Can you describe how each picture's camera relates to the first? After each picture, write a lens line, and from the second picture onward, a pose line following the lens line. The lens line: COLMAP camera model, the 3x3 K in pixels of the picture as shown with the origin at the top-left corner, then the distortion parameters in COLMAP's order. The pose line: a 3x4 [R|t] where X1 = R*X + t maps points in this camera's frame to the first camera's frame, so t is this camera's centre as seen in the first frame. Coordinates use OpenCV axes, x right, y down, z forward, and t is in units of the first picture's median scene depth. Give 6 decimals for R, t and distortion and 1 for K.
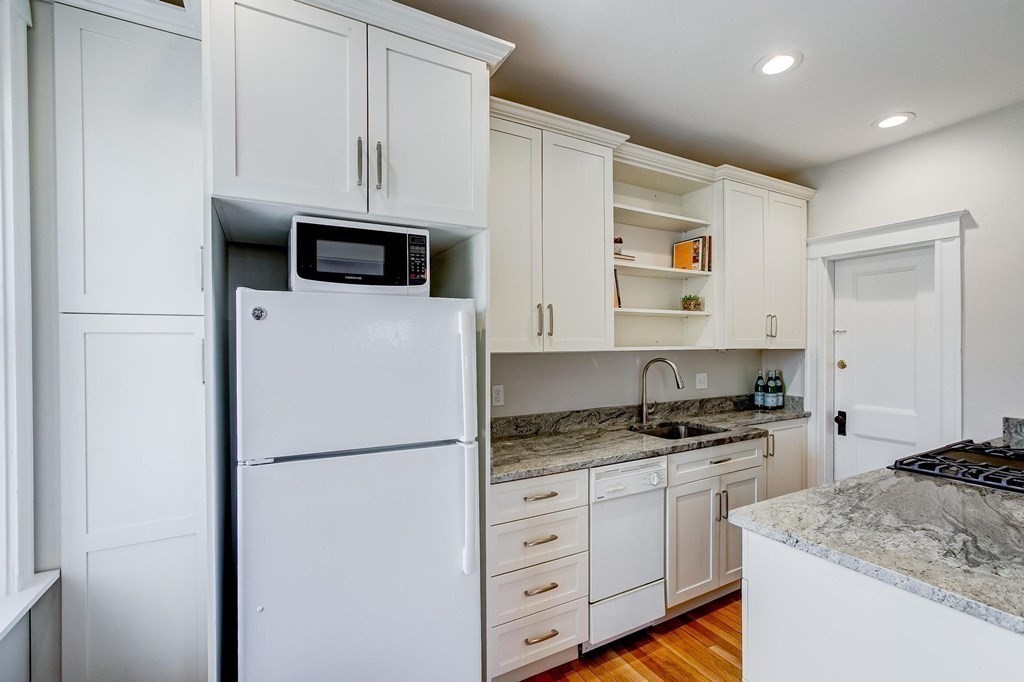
lens RADIAL K [[462.4, 0, 513.8], [0, 462.4, 344.7], [0, 0, 1]] dist [-0.018719, 0.012348]
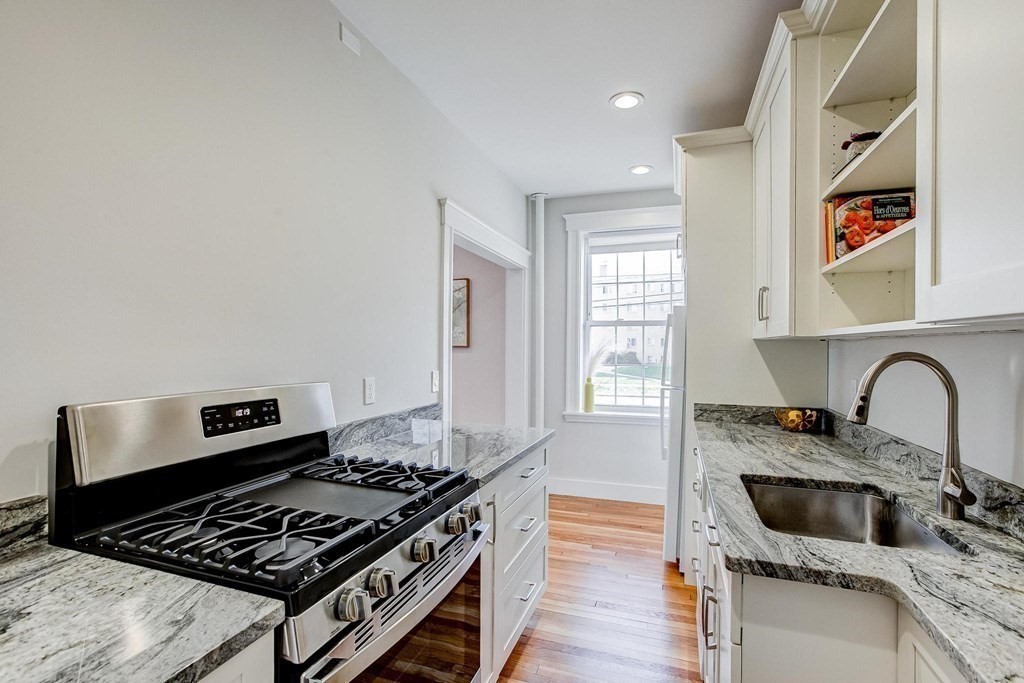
lens RADIAL K [[462.4, 0, 517.1], [0, 462.4, 347.1], [0, 0, 1]] dist [-0.018719, 0.012348]
pose [[-0.741864, 0.006170, -0.670523, 1.734113], [-0.000566, 0.999952, 0.009827, 0.042773], [0.670551, 0.007670, -0.741824, 2.198697]]
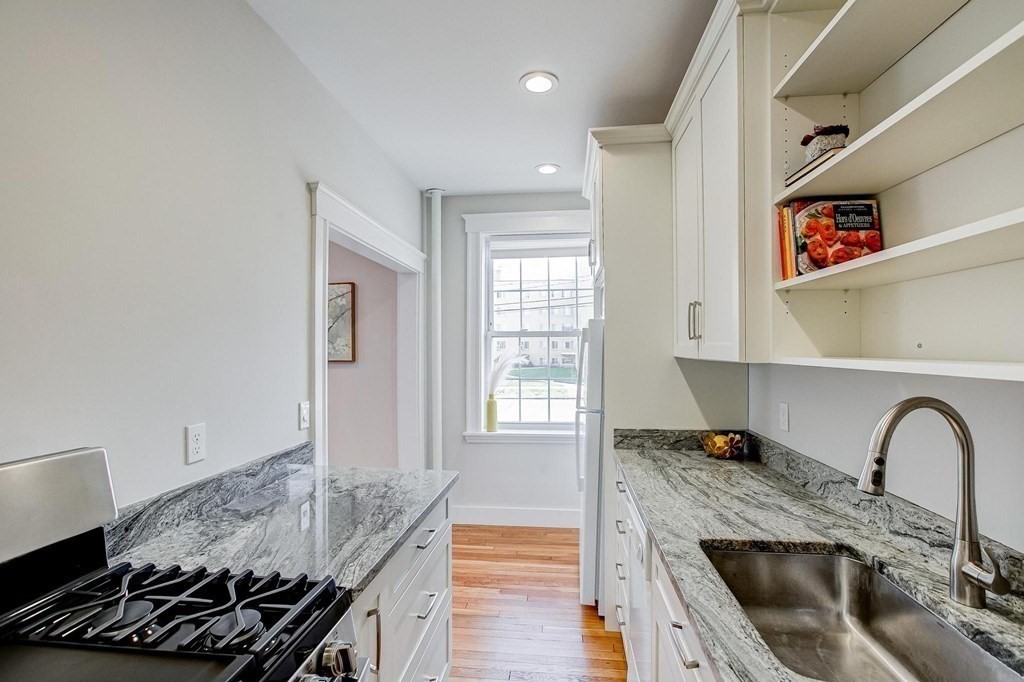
lens RADIAL K [[462.4, 0, 512.3], [0, 462.4, 344.4], [0, 0, 1]] dist [-0.018719, 0.012348]
pose [[-0.582221, 0.001766, -0.813029, 1.520252], [0.007074, 0.999971, -0.002894, -0.015950], [0.813000, -0.007436, -0.582216, 1.968155]]
